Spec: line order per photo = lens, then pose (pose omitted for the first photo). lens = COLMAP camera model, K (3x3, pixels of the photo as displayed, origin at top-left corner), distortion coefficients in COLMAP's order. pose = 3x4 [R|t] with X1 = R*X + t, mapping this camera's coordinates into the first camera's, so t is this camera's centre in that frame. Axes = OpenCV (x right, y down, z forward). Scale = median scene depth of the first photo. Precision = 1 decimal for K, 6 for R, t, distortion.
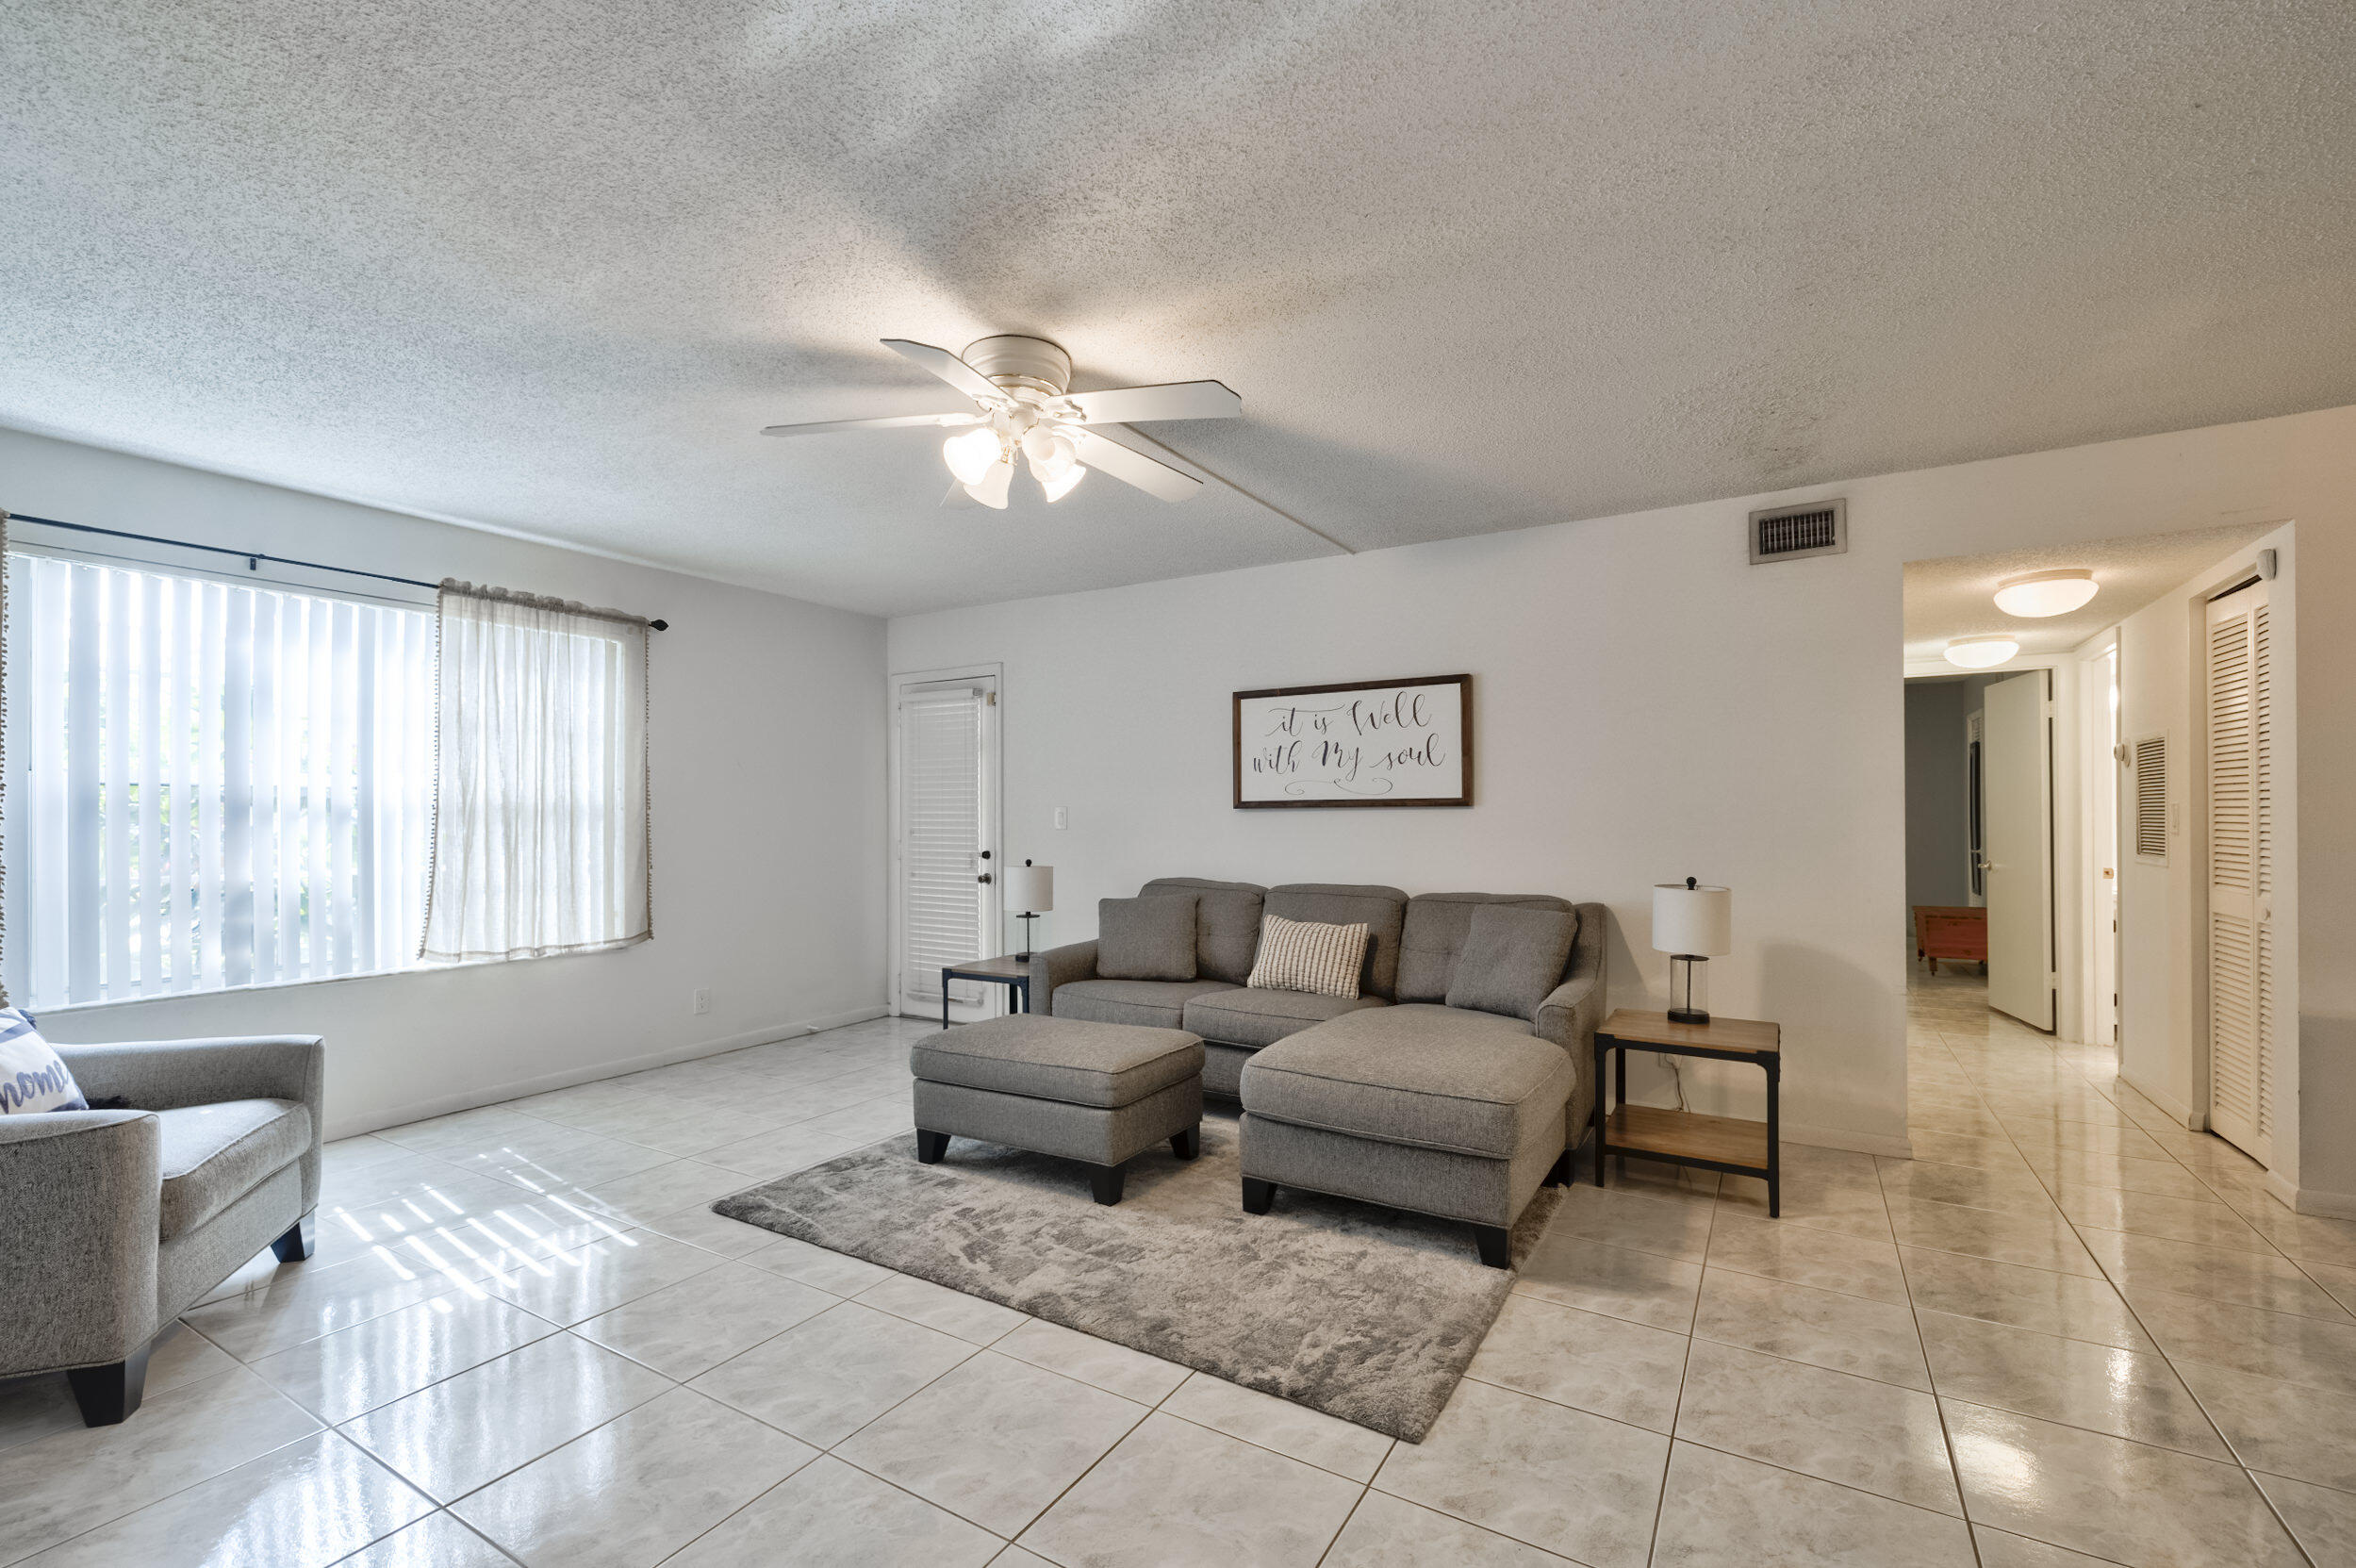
lens RADIAL K [[1029.6, 0, 1169.4], [0, 1029.6, 805.6], [0, 0, 1]] dist [0.001148, -0.000159]
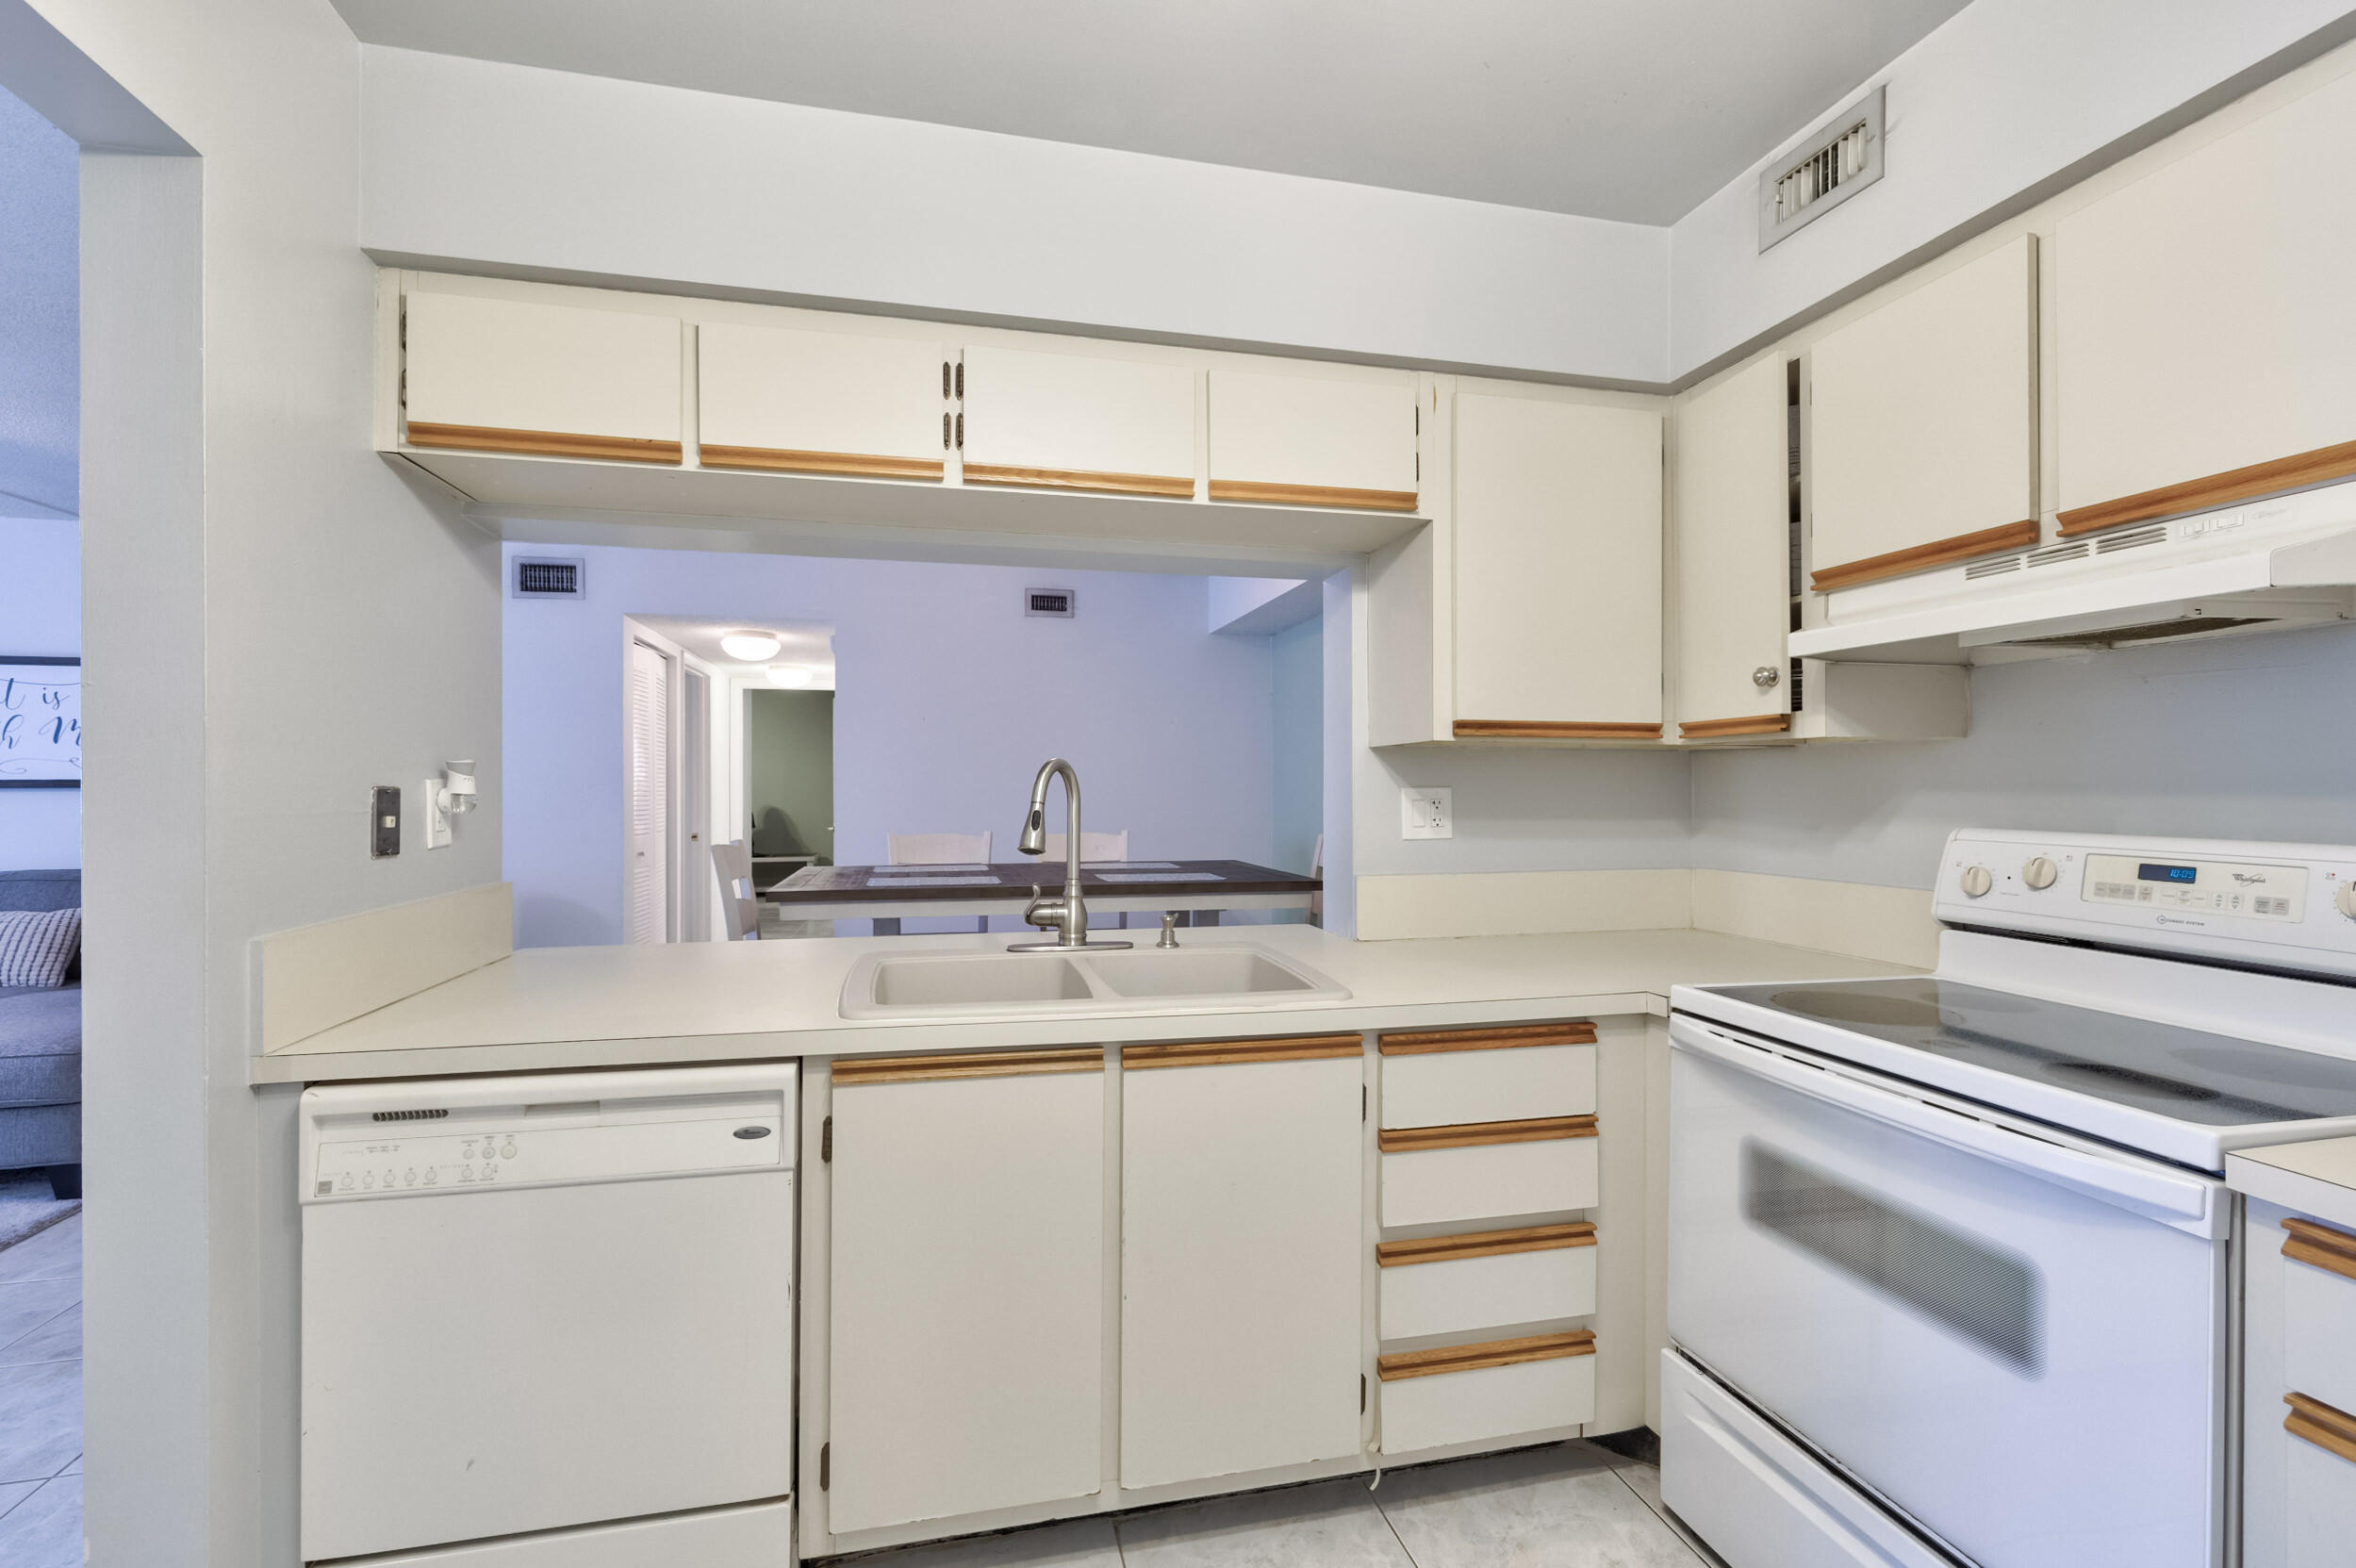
lens RADIAL K [[999.3, 0, 1167.9], [0, 999.3, 788.3], [0, 0, 1]] dist [0.002937, -0.000701]
pose [[0.708097, 0.003730, 0.706106, 0.250838], [-0.009630, 0.999944, 0.004375, -0.013020], [-0.706050, -0.009898, 0.708093, -0.402536]]
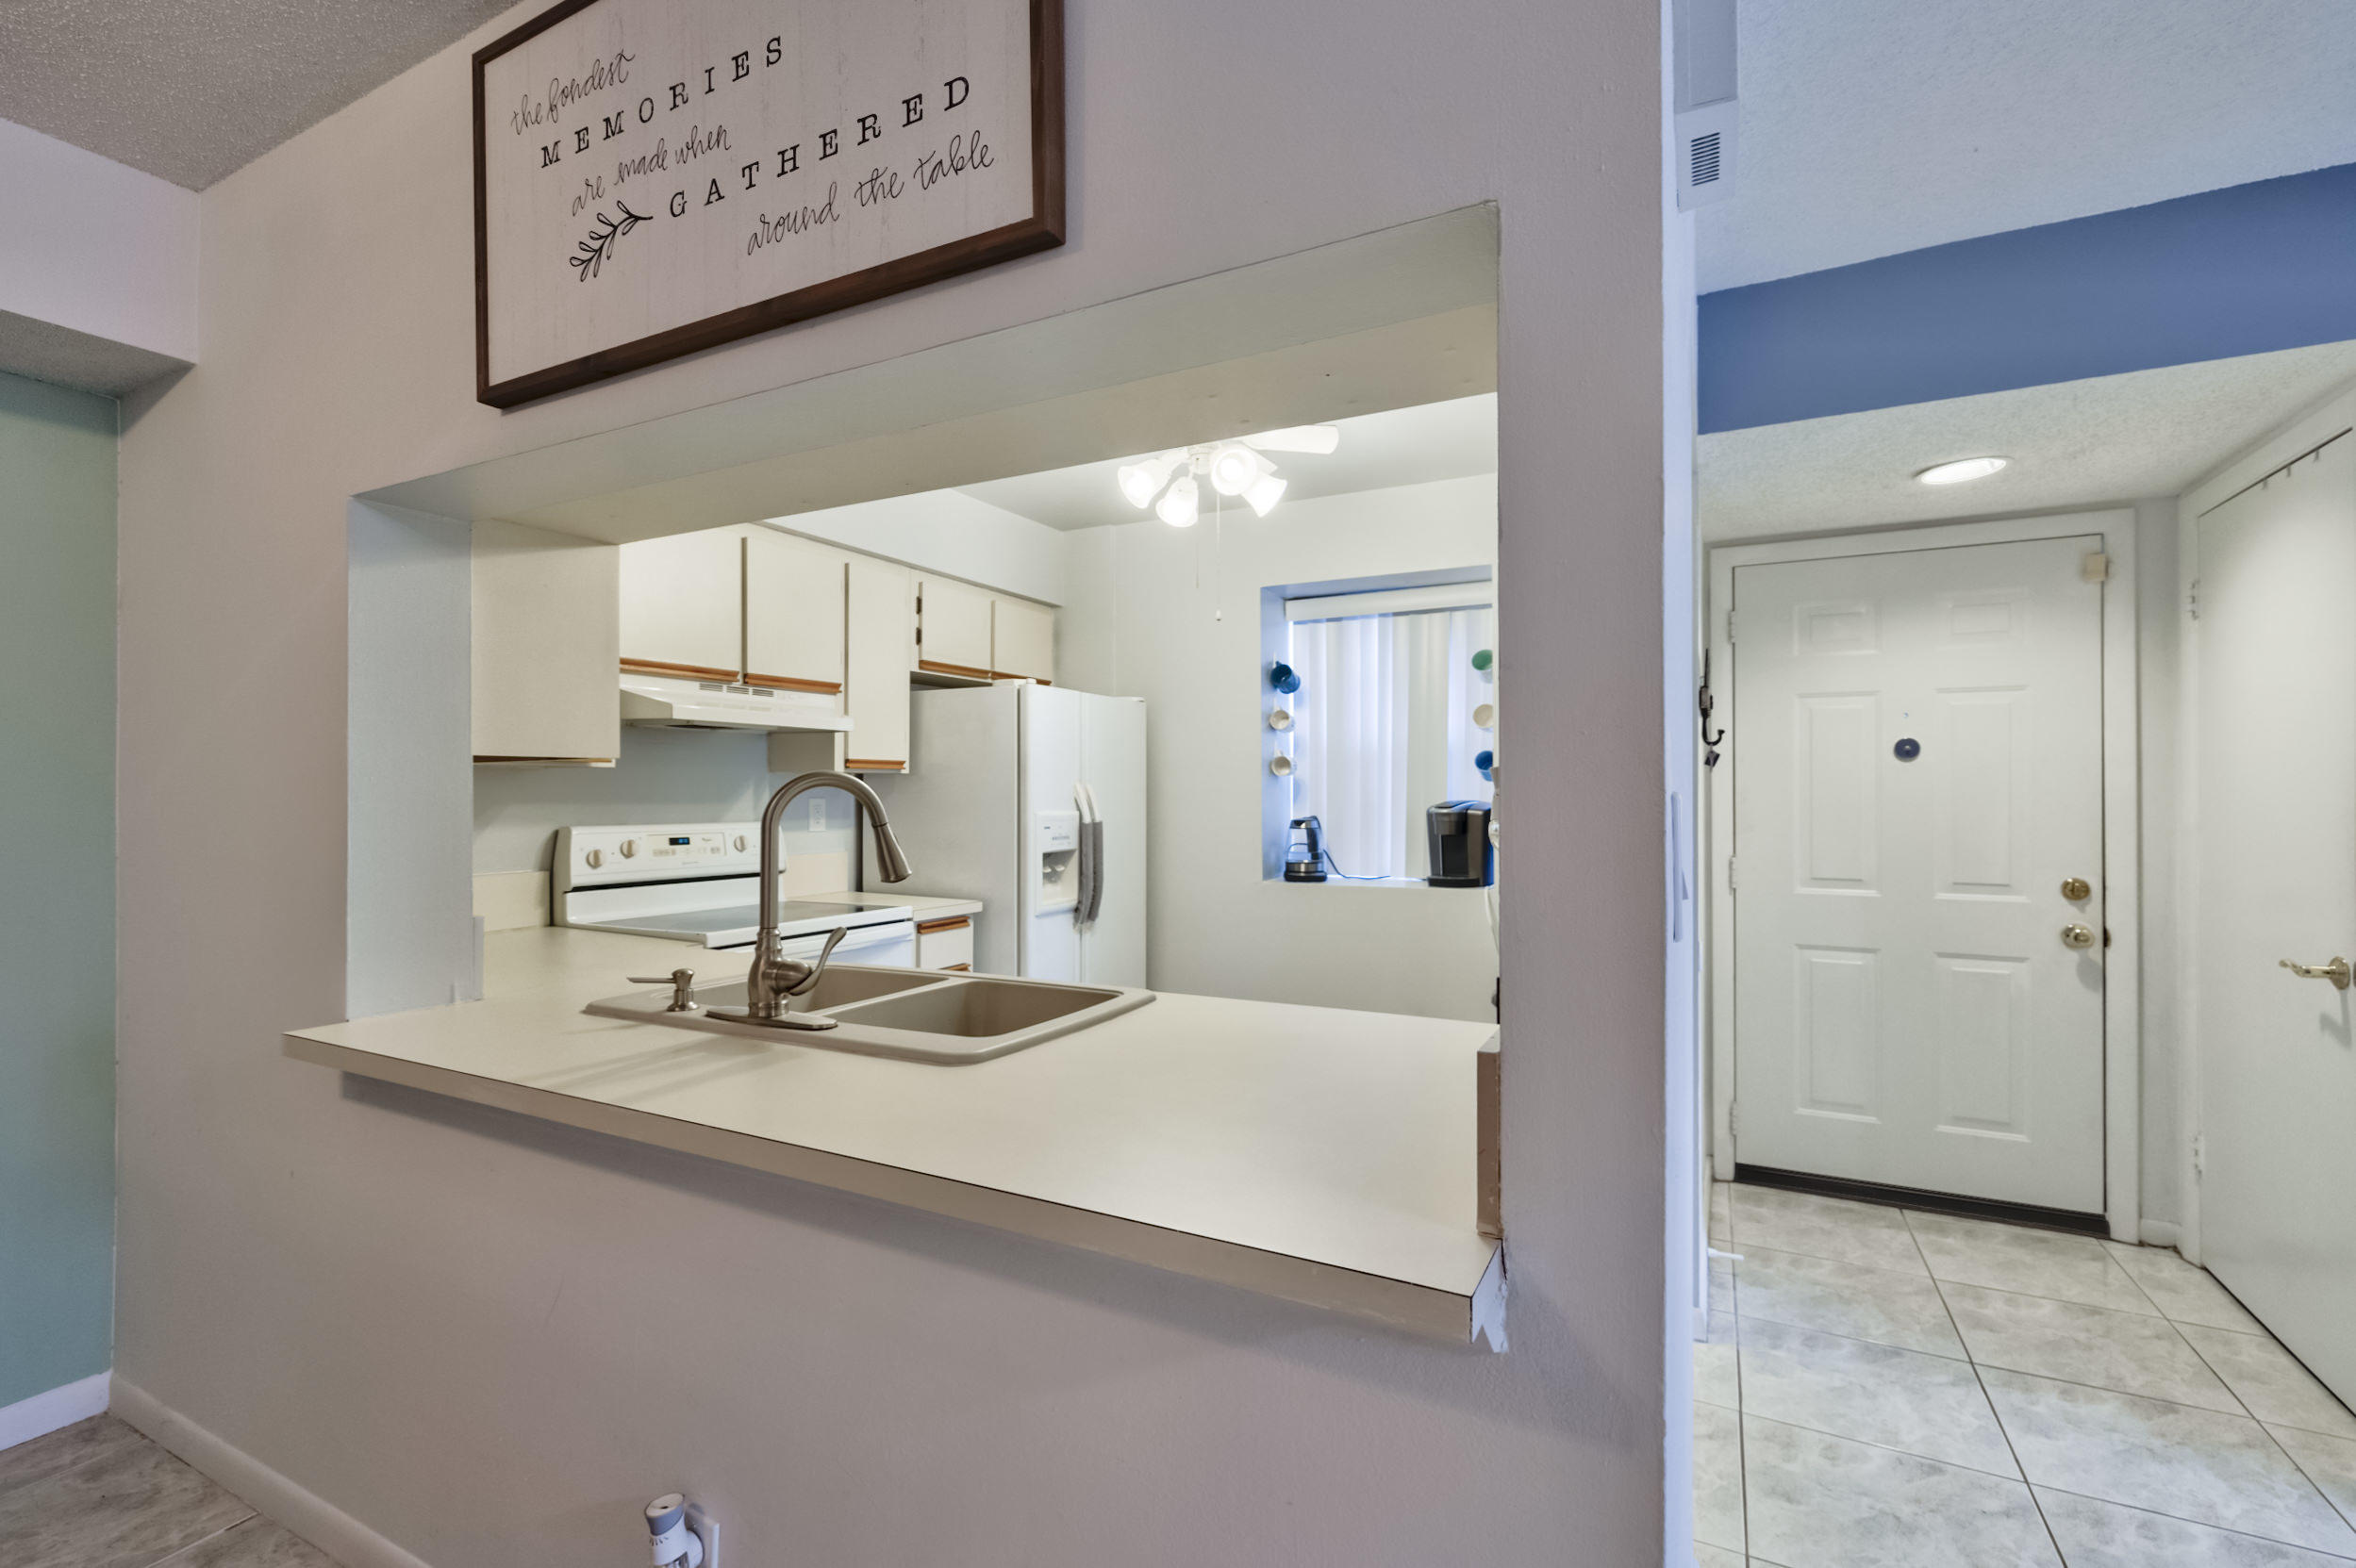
lens RADIAL K [[1016.1, 0, 1149.2], [0, 1016.1, 786.4], [0, 0, 1]] dist [0.001303, -0.000772]
pose [[-0.999473, 0.005904, -0.031917, 0.434960], [0.006305, 0.999902, -0.012505, -0.013456], [0.031840, -0.012699, -0.999412, 0.375145]]
